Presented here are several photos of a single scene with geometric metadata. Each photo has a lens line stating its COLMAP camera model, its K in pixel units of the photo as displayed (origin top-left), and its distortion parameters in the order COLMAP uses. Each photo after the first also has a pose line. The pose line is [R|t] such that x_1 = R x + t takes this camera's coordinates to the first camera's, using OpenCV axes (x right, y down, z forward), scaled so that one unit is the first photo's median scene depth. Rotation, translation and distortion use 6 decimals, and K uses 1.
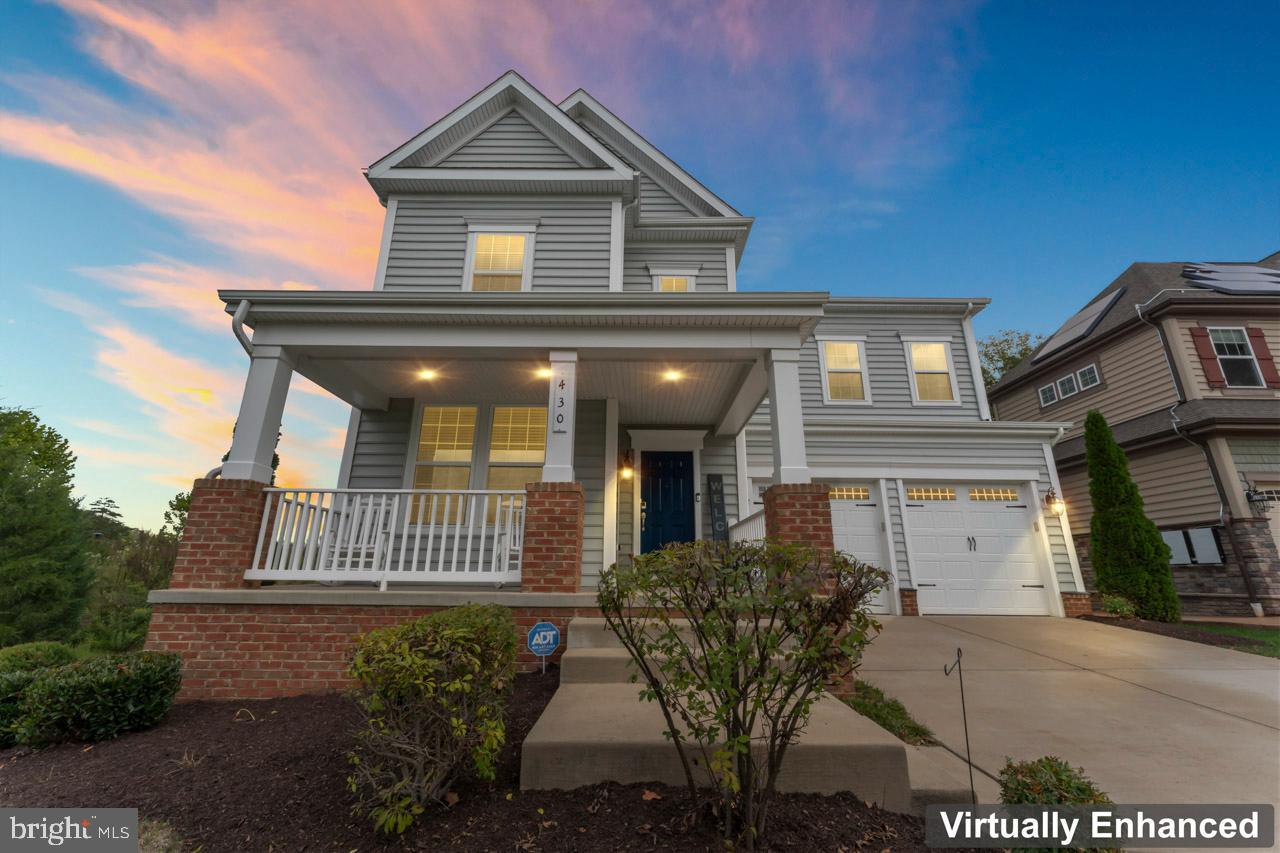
lens RADIAL K [[506.9, 0, 640.0], [0, 506.9, 426.5], [0, 0, 1]] dist [0.001734, 0.000302]
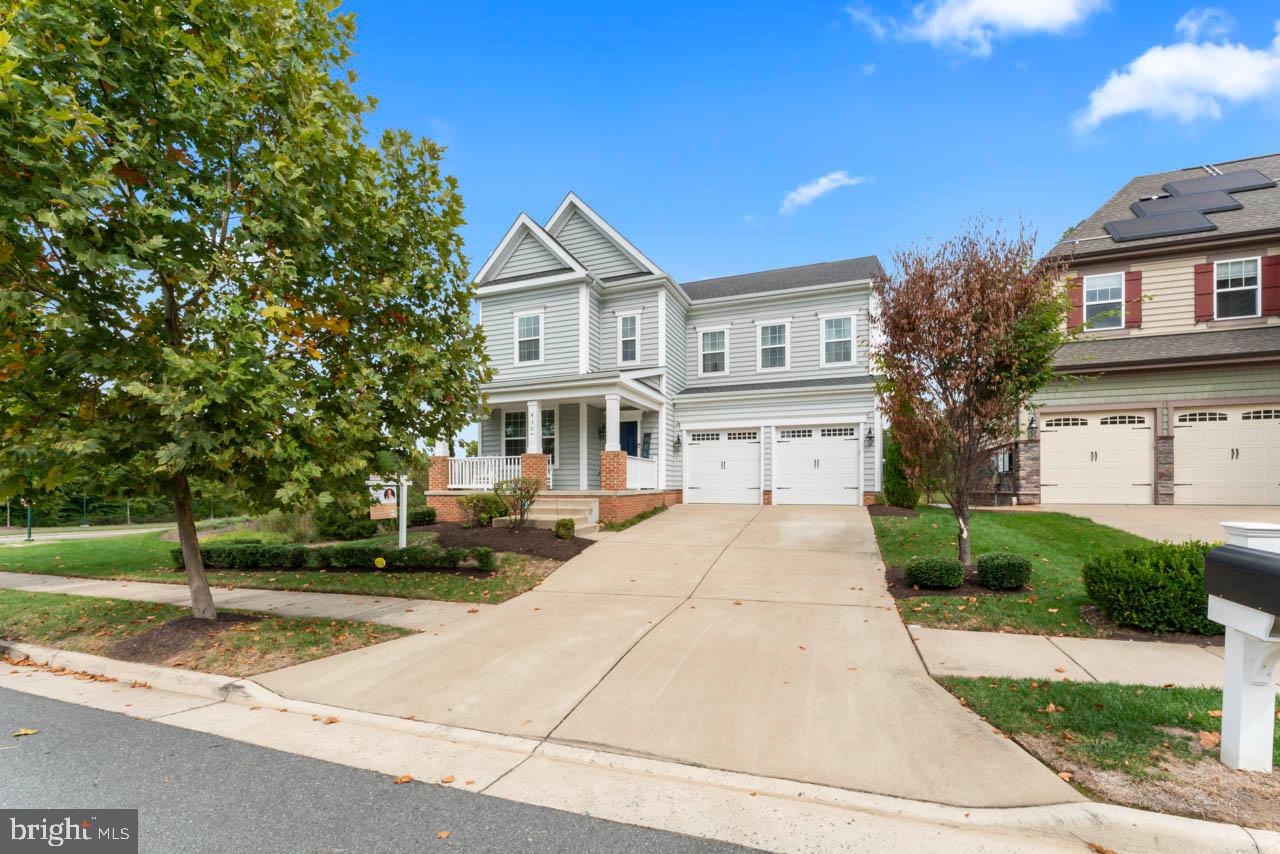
lens RADIAL K [[542.5, 0, 638.0], [0, 542.5, 490.2], [0, 0, 1]] dist [0.000003, -0.000016]
pose [[0.931008, -0.009825, -0.364867, 0.837675], [0.114621, 0.956938, 0.266705, -0.241782], [0.346535, -0.290126, 0.892043, -0.864242]]
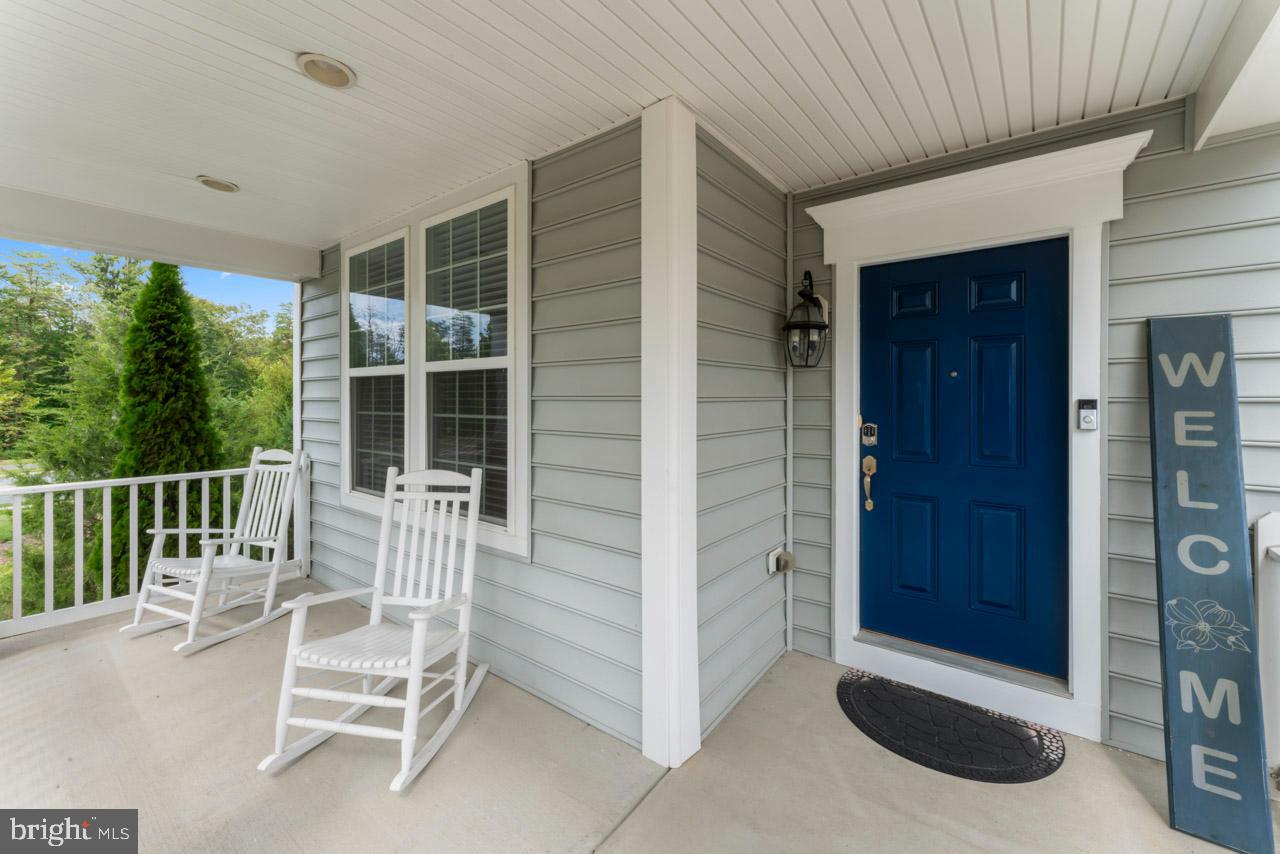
lens RADIAL K [[521.5, 0, 634.9], [0, 521.5, 402.7], [0, 0, 1]] dist [0.001883, 0.000149]
pose [[0.784554, -0.003367, -0.620051, 0.095847], [0.184542, 0.955939, 0.228311, 0.029142], [0.591962, -0.293548, 0.750607, 0.644626]]
